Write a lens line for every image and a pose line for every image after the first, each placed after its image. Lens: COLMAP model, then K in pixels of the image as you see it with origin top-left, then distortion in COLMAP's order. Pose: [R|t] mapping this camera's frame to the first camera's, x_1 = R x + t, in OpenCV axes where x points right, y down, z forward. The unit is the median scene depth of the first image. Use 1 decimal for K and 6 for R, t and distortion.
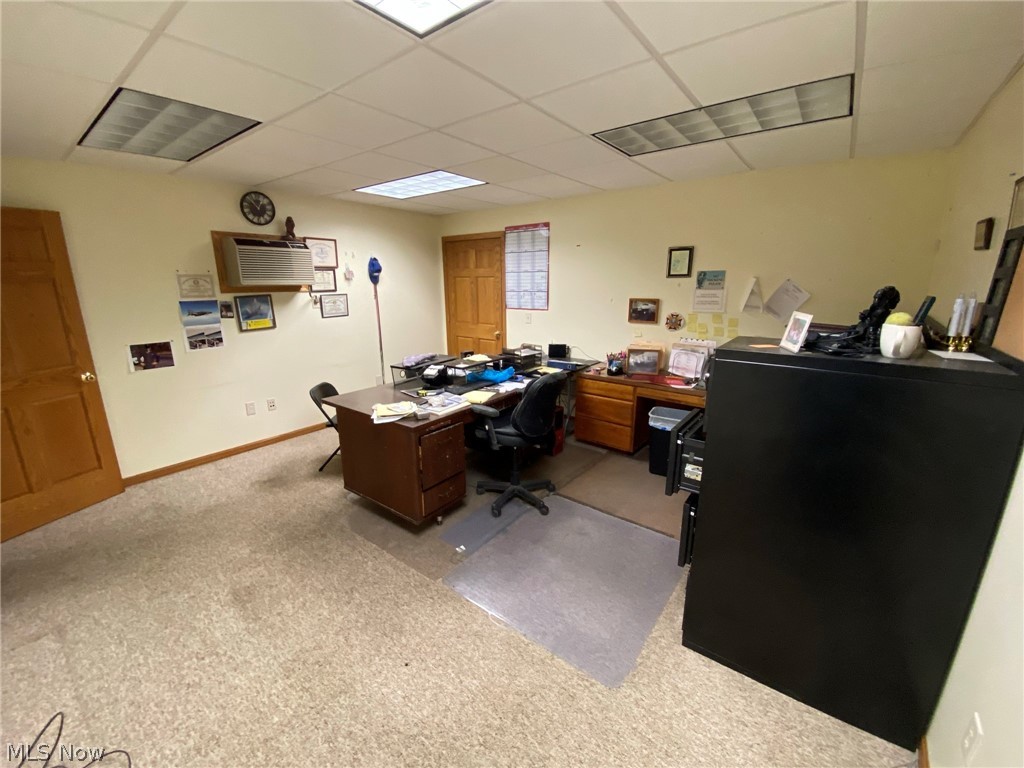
lens RADIAL K [[411.5, 0, 512.0], [0, 411.5, 384.0], [0, 0, 1]] dist [0.026310, -0.021016]
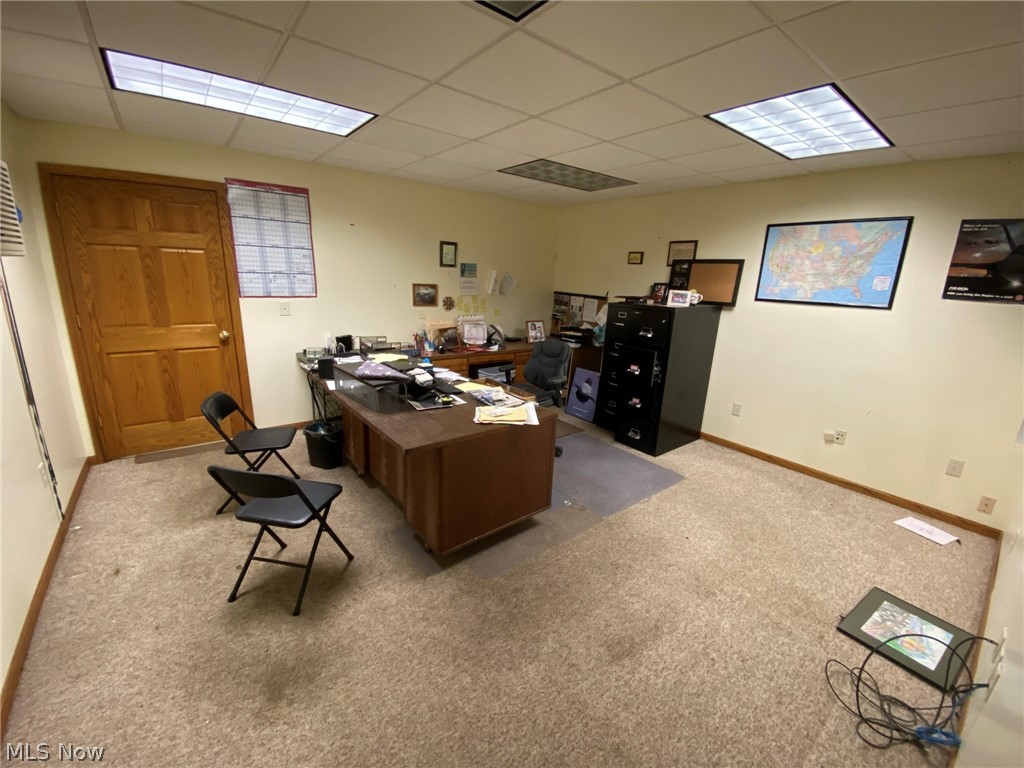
lens RADIAL K [[411.5, 0, 512.0], [0, 411.5, 384.0], [0, 0, 1]] dist [0.026310, -0.021016]
pose [[0.245952, -0.230013, 0.941595, -0.792526], [0.191605, 0.963804, 0.185389, -0.114185], [-0.950155, 0.134817, 0.281122, 0.526613]]
